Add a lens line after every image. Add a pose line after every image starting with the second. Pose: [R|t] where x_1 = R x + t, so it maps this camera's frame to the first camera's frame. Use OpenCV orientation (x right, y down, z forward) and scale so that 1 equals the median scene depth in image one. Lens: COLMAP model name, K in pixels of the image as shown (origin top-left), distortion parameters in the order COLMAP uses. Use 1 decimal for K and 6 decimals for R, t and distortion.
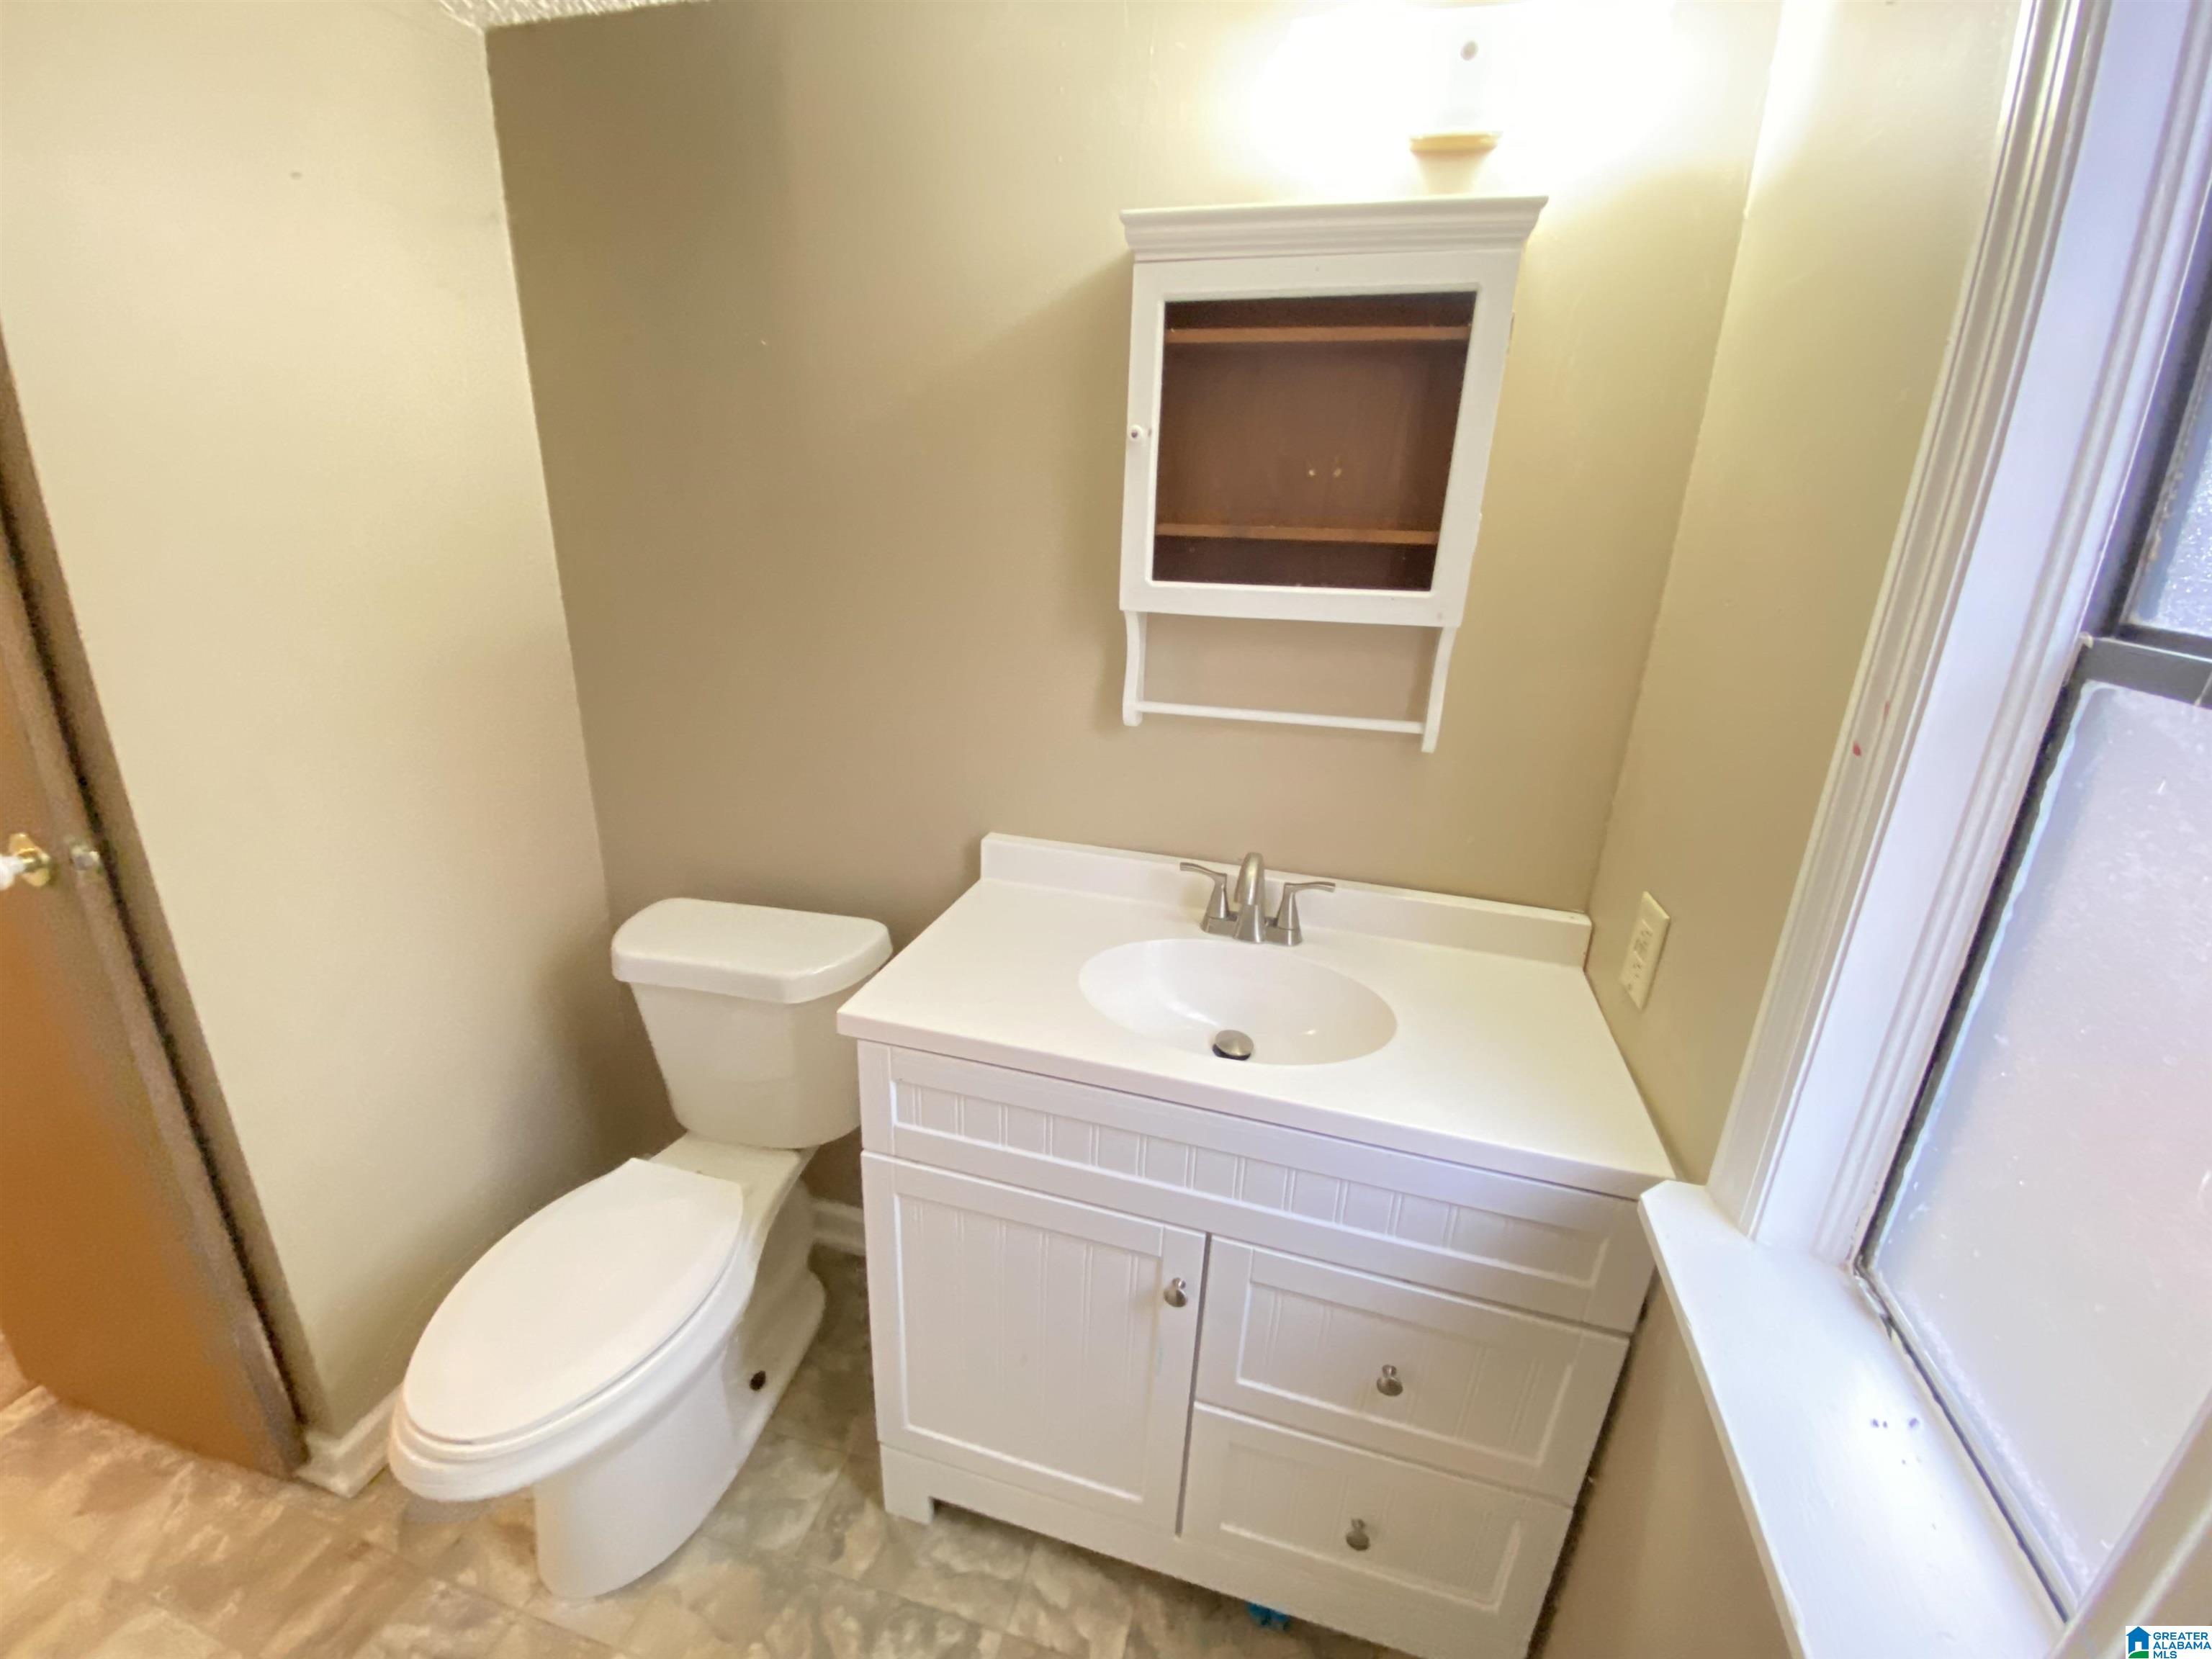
lens RADIAL K [[895.4, 0, 1107.6], [0, 895.4, 821.6], [0, 0, 1]] dist [0.036163, -0.028261]
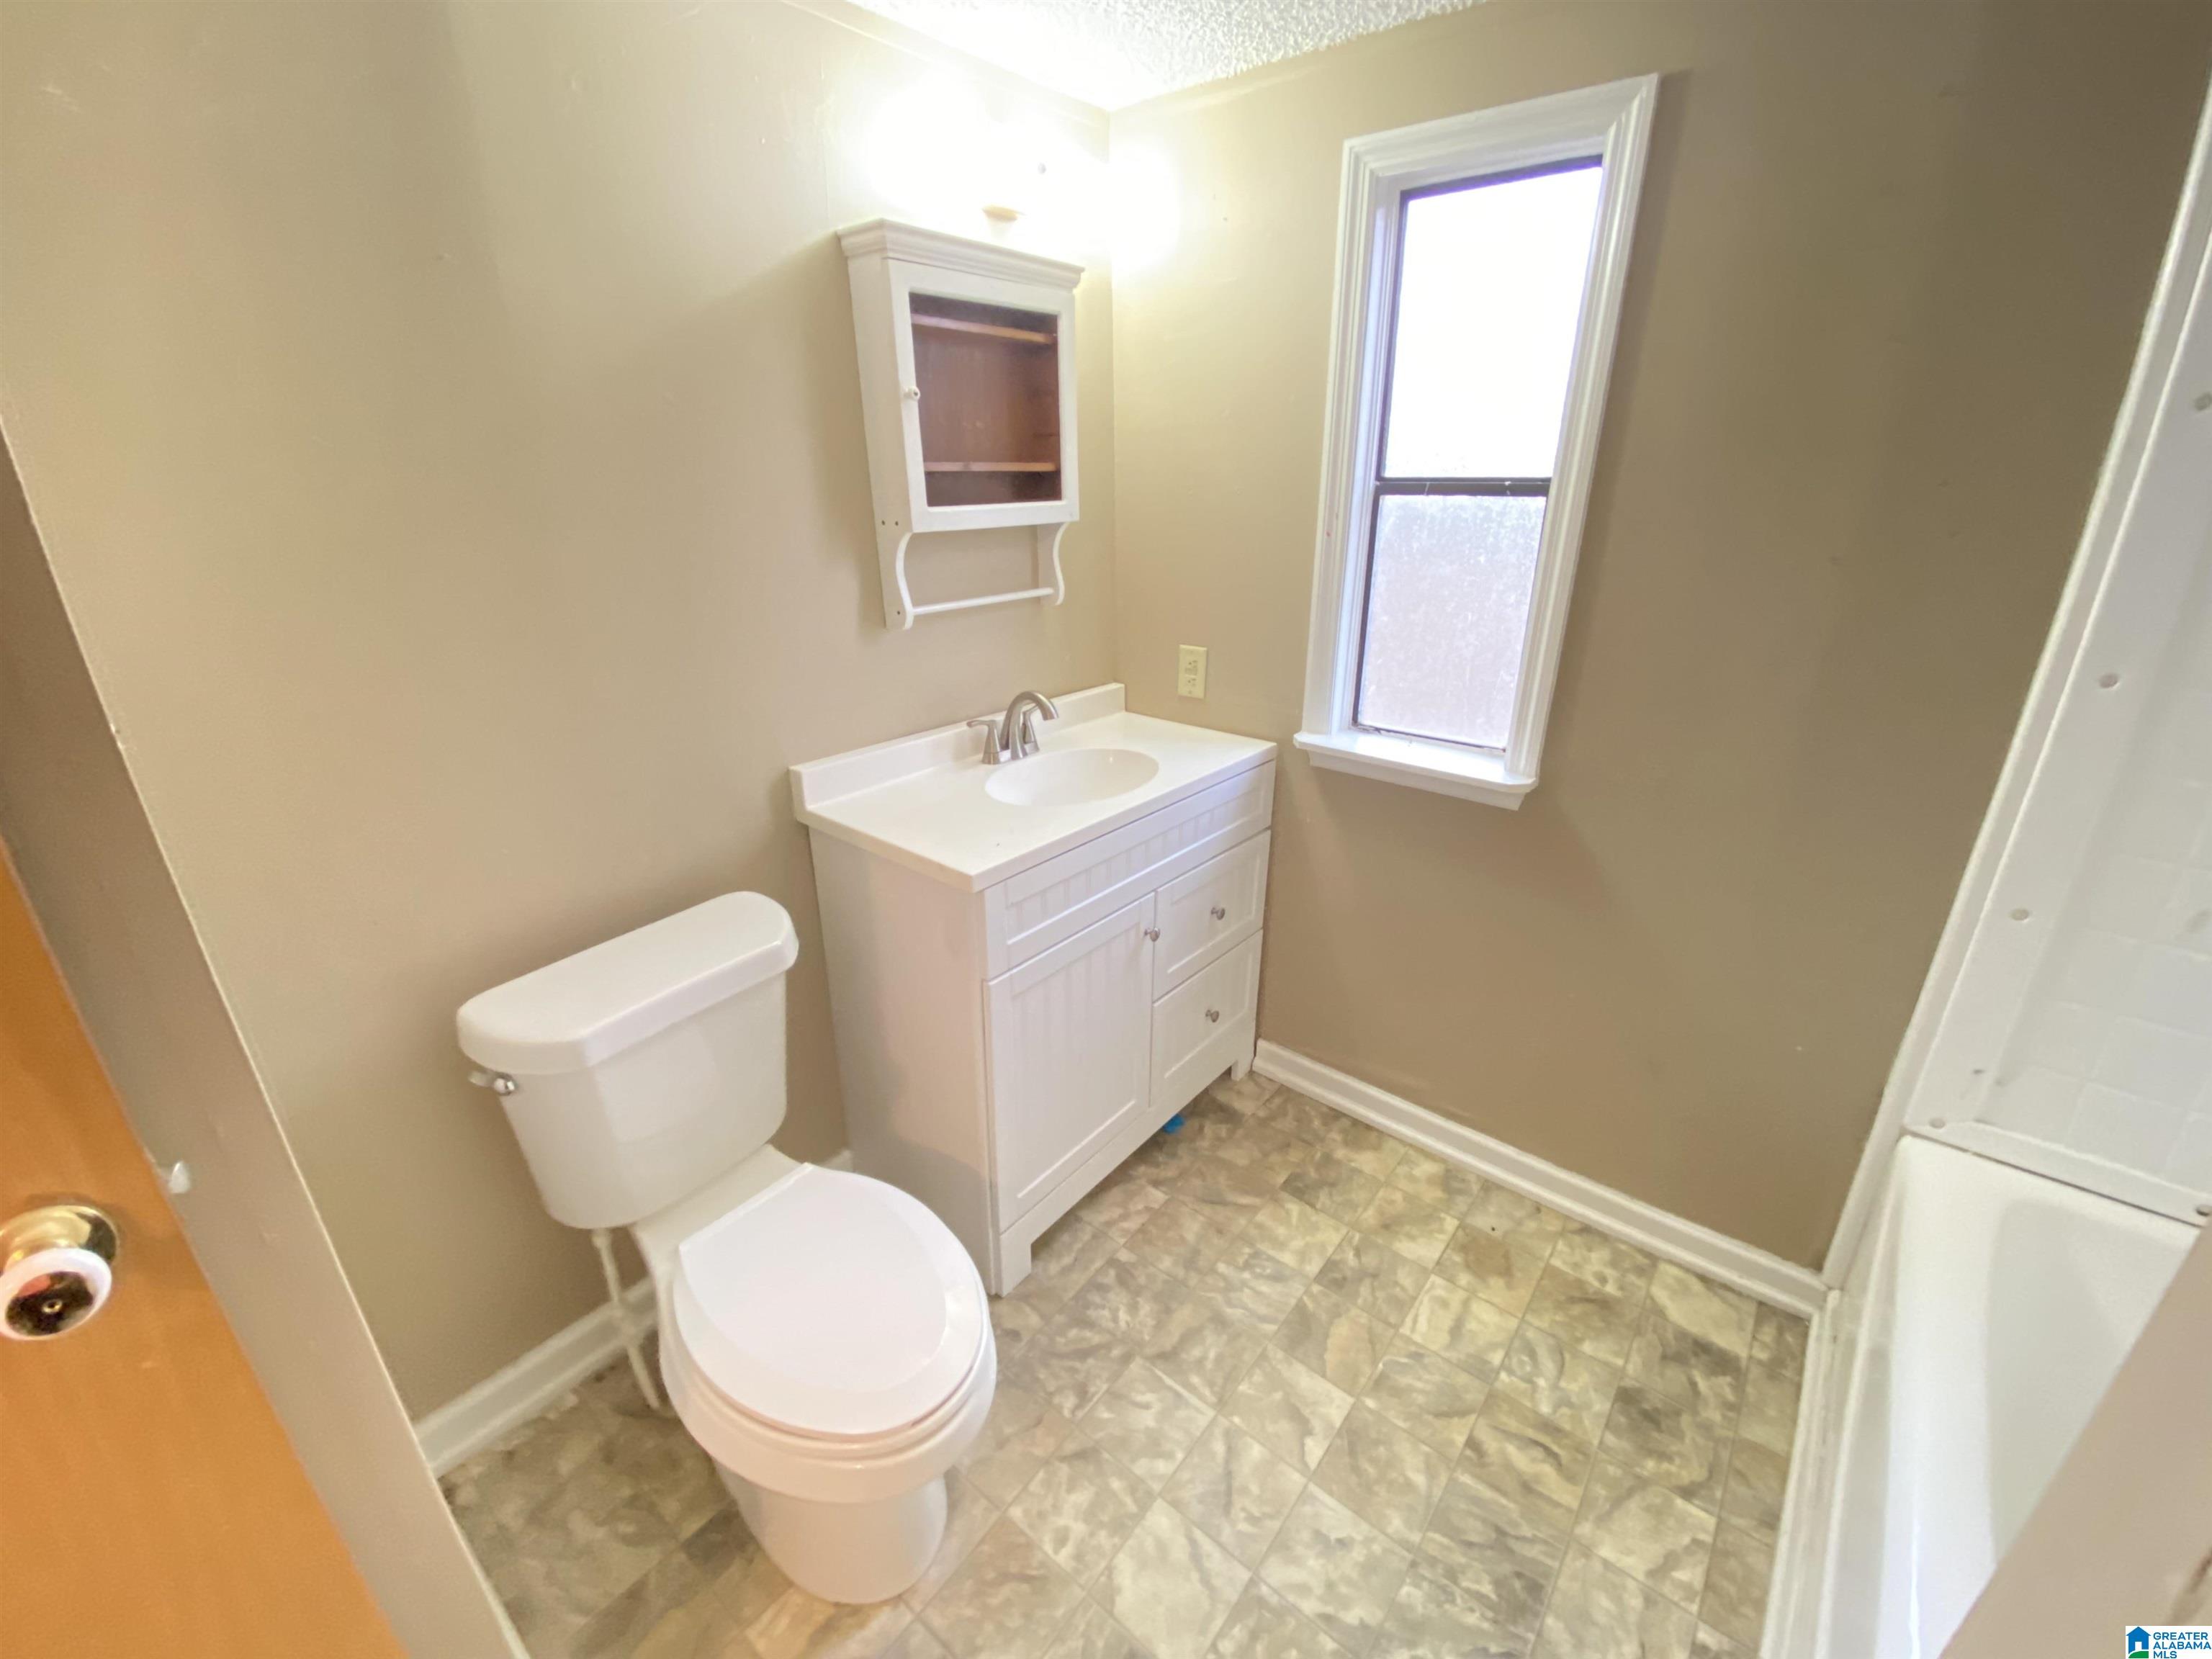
lens RADIAL K [[895.4, 0, 1107.6], [0, 895.4, 821.6], [0, 0, 1]] dist [0.036163, -0.028261]
pose [[0.409685, -0.368353, 0.834550, -1.073209], [0.316165, 0.915481, 0.248867, -0.090385], [-0.855686, 0.161898, 0.491519, 0.200968]]
